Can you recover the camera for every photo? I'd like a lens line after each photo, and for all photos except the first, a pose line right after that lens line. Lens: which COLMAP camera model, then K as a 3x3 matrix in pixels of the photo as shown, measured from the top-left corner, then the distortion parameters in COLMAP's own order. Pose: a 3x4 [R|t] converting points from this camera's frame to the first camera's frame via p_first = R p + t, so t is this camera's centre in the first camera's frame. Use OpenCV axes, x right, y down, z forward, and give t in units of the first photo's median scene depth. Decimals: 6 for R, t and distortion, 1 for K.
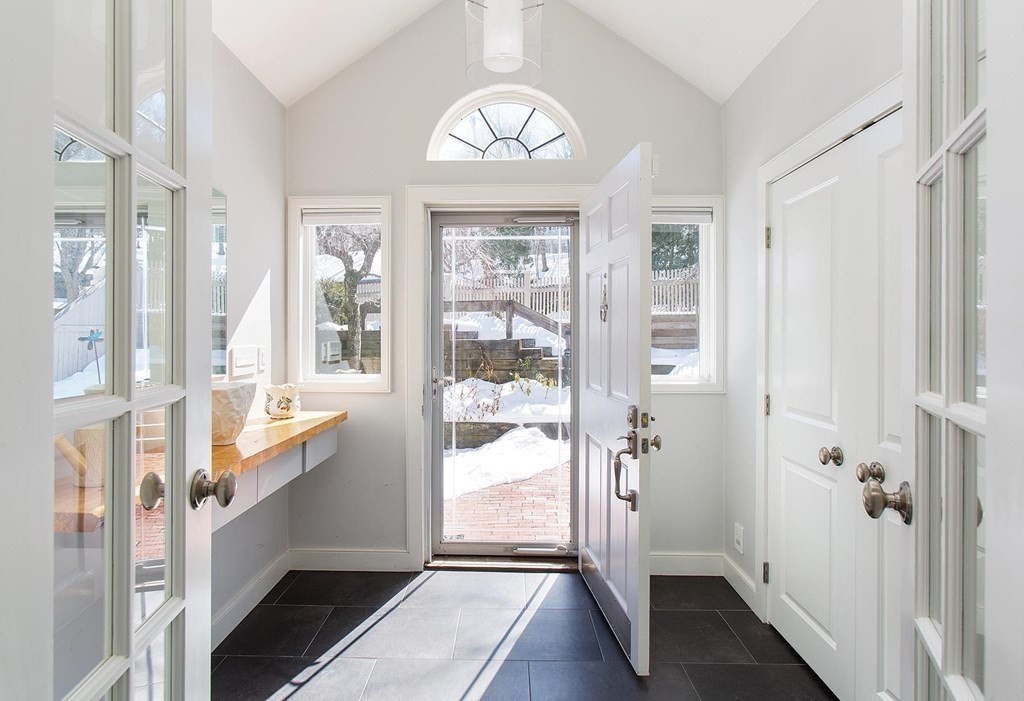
lens RADIAL K [[547.7, 0, 510.1], [0, 547.7, 346.5], [0, 0, 1]] dist [0.000545, 0.000064]
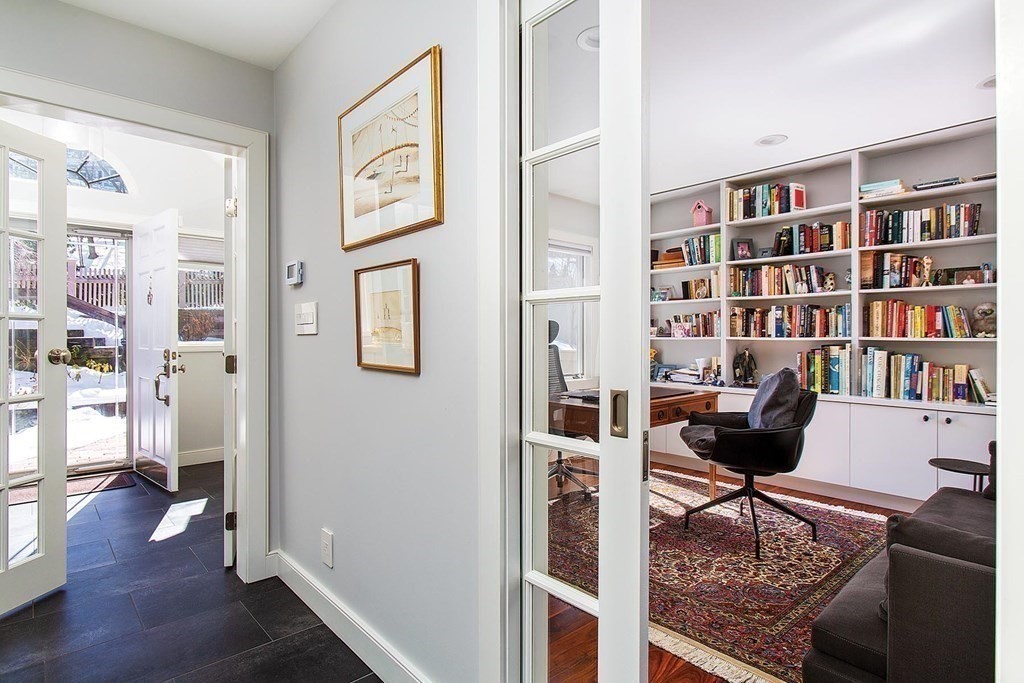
lens RADIAL K [[514.1, 0, 518.5], [0, 514.1, 347.3], [0, 0, 1]] dist [0.002076, 0.000776]
pose [[0.728401, -0.004748, 0.685135, -0.031148], [0.005713, 0.999983, 0.000856, 0.031939], [-0.685127, 0.003291, 0.728416, -0.327595]]
